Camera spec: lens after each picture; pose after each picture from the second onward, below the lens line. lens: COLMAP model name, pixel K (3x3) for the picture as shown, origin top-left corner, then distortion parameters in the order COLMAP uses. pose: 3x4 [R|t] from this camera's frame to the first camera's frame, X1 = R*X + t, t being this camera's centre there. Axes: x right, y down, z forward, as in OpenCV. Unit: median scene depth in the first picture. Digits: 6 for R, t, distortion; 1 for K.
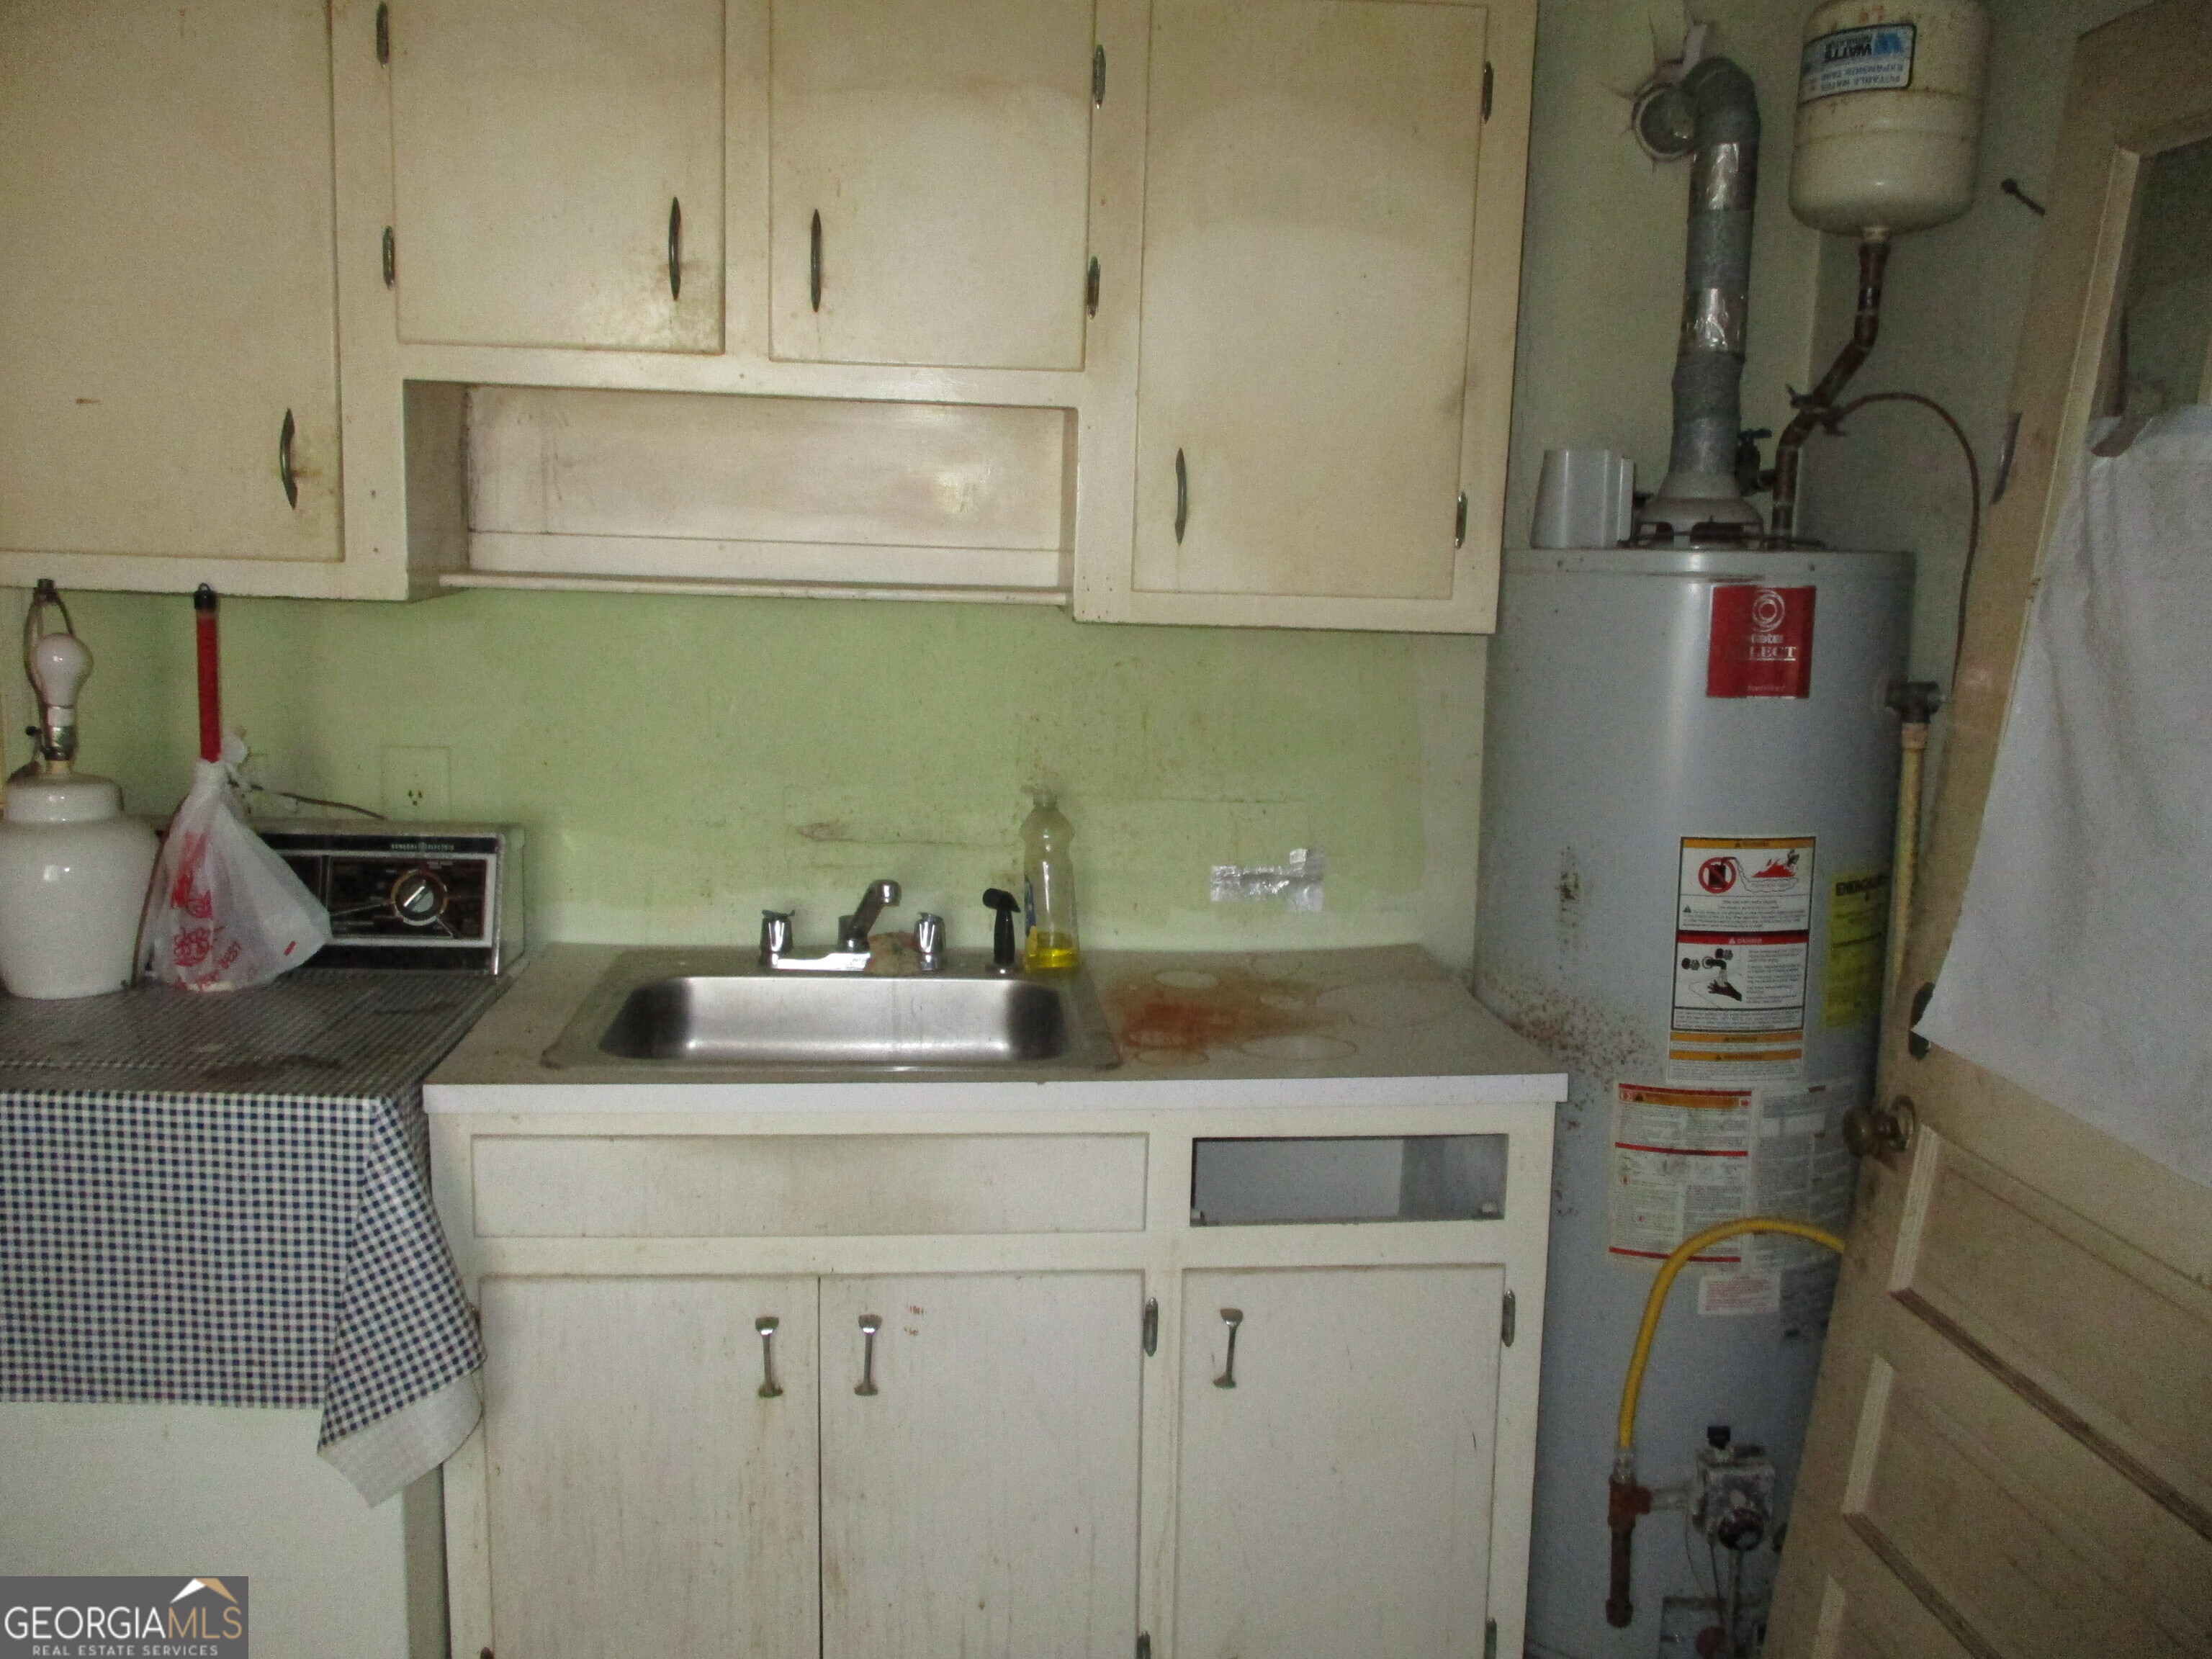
lens RADIAL K [[1809.2, 0, 1106.0], [0, 1809.2, 829.5], [0, 0, 1]] dist [-0.029164, 0.006087]
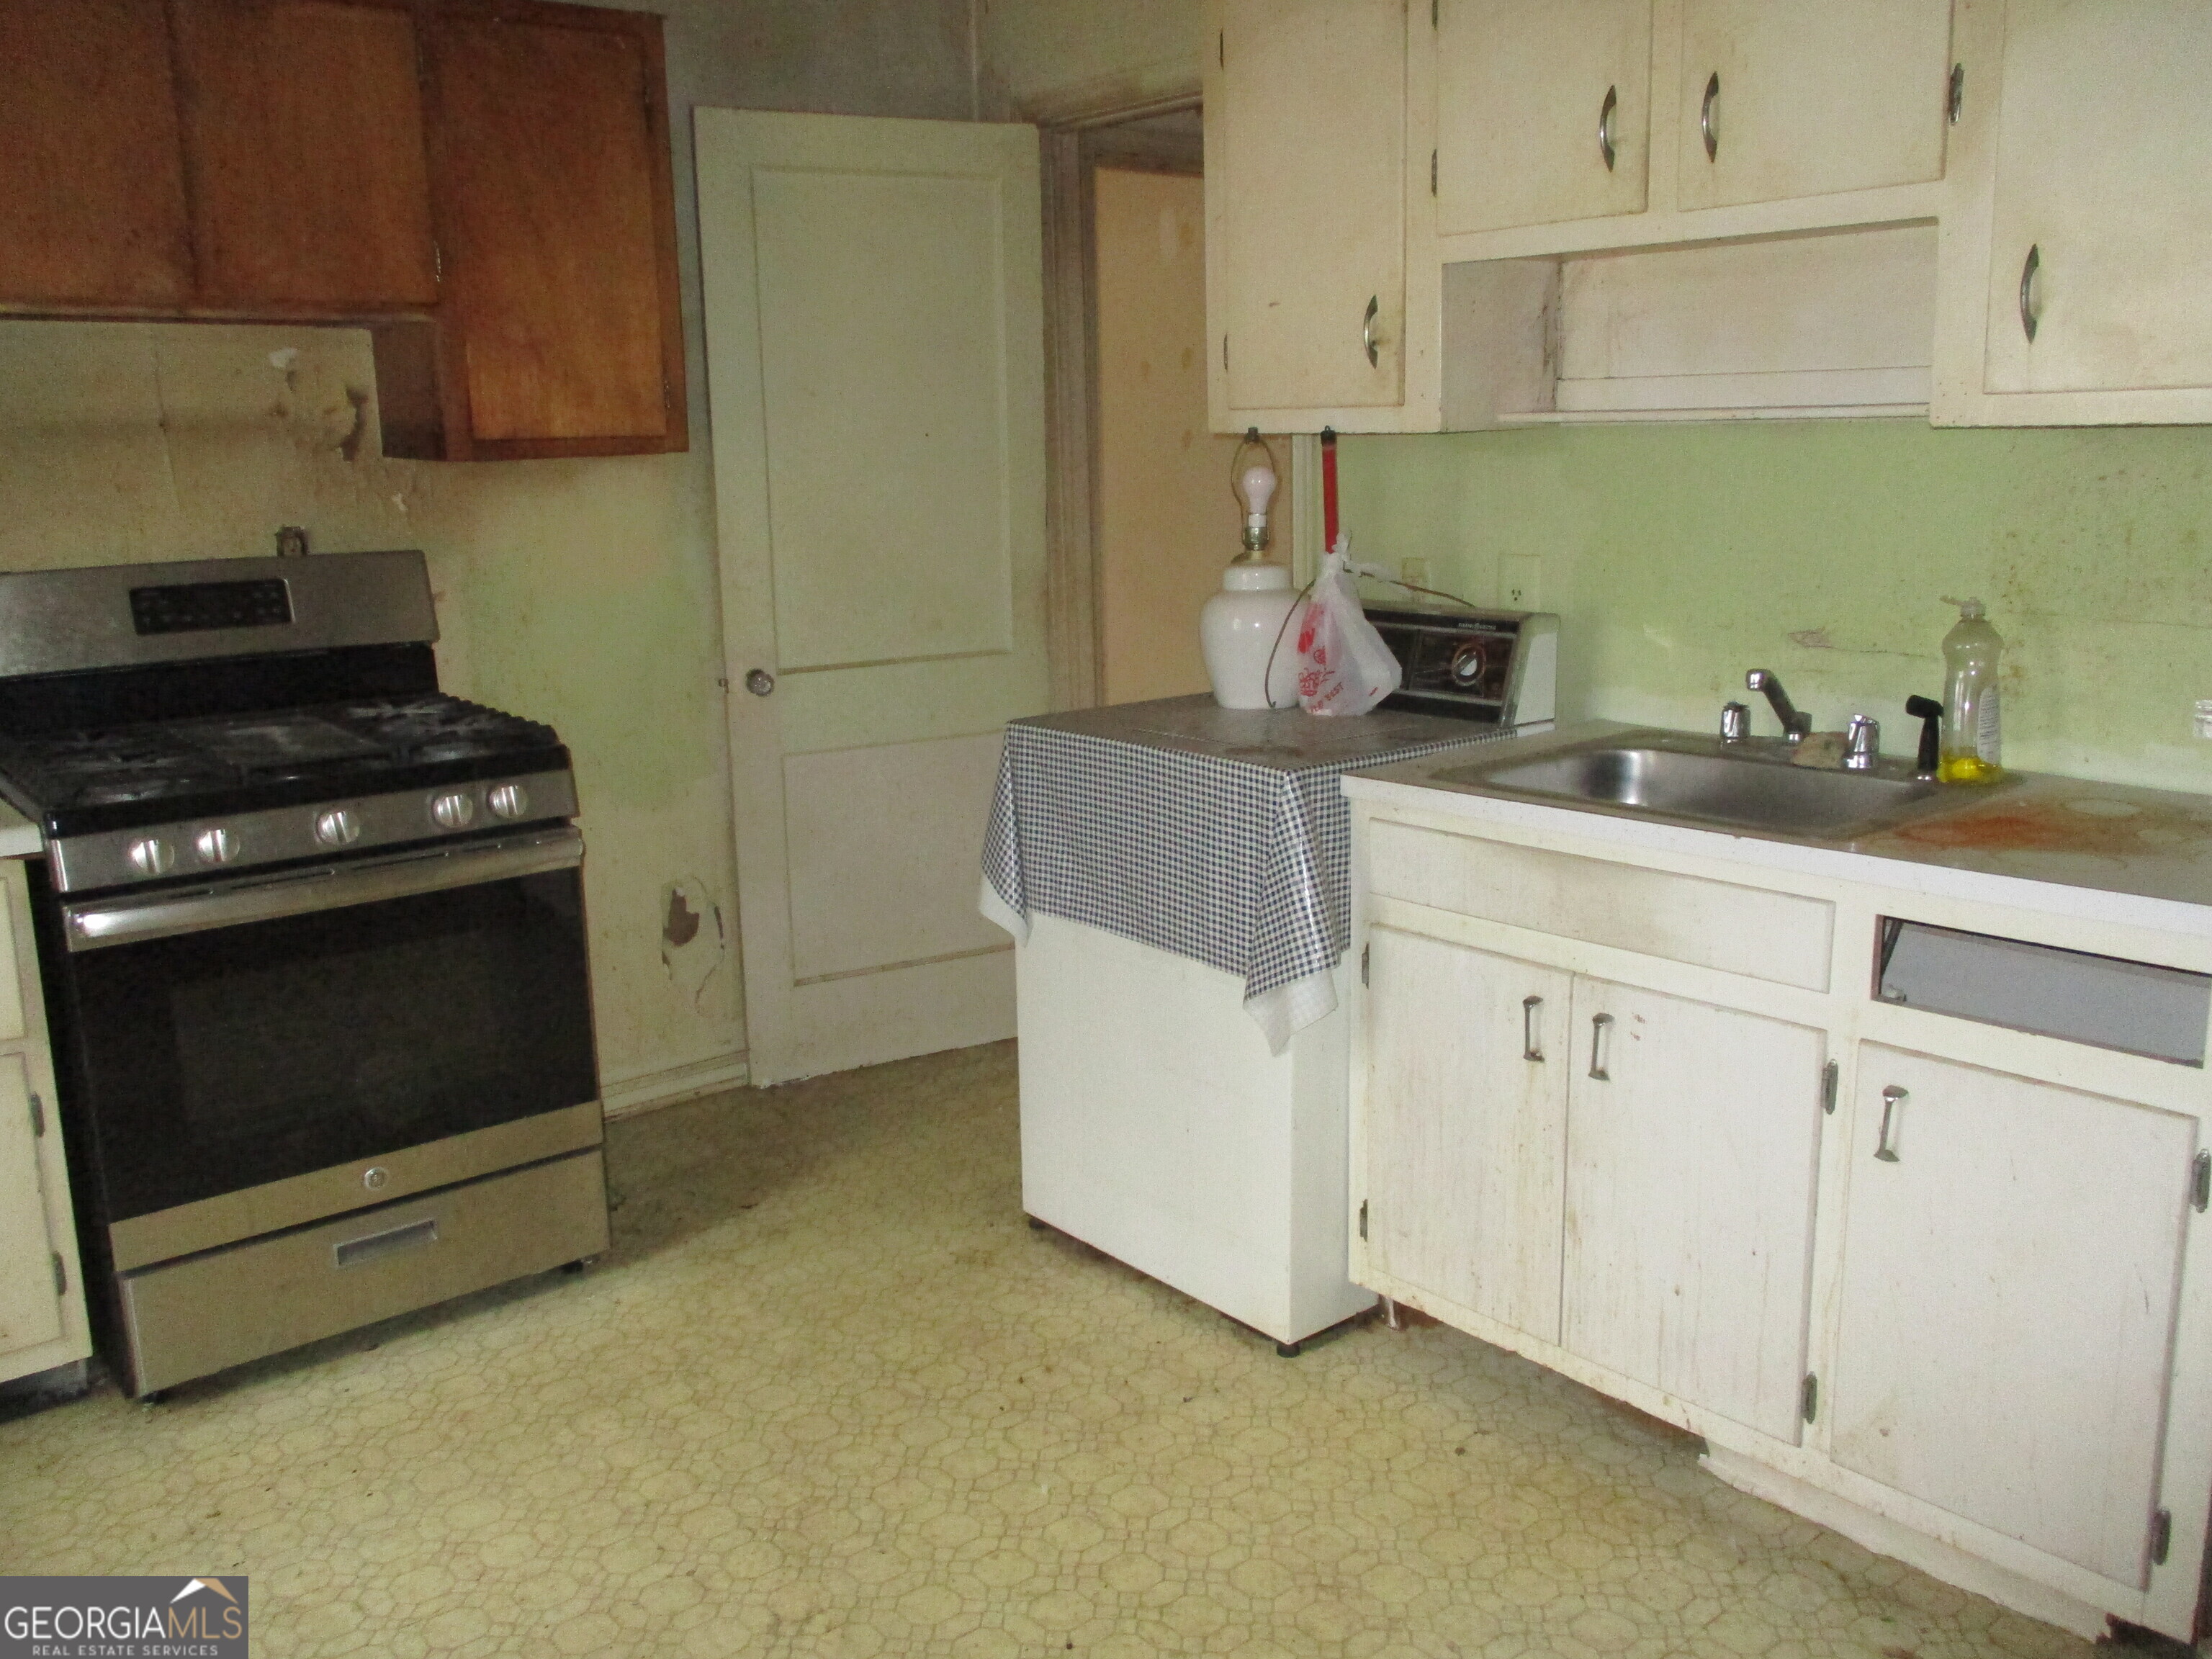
lens RADIAL K [[1896.8, 0, 1106.0], [0, 1896.8, 829.5], [0, 0, 1]] dist [-0.016359, -0.009906]
pose [[0.558496, 0.125401, -0.819973, 0.674485], [-0.087537, 0.991897, 0.092071, 0.058012], [0.824875, 0.020357, 0.564948, 0.010077]]
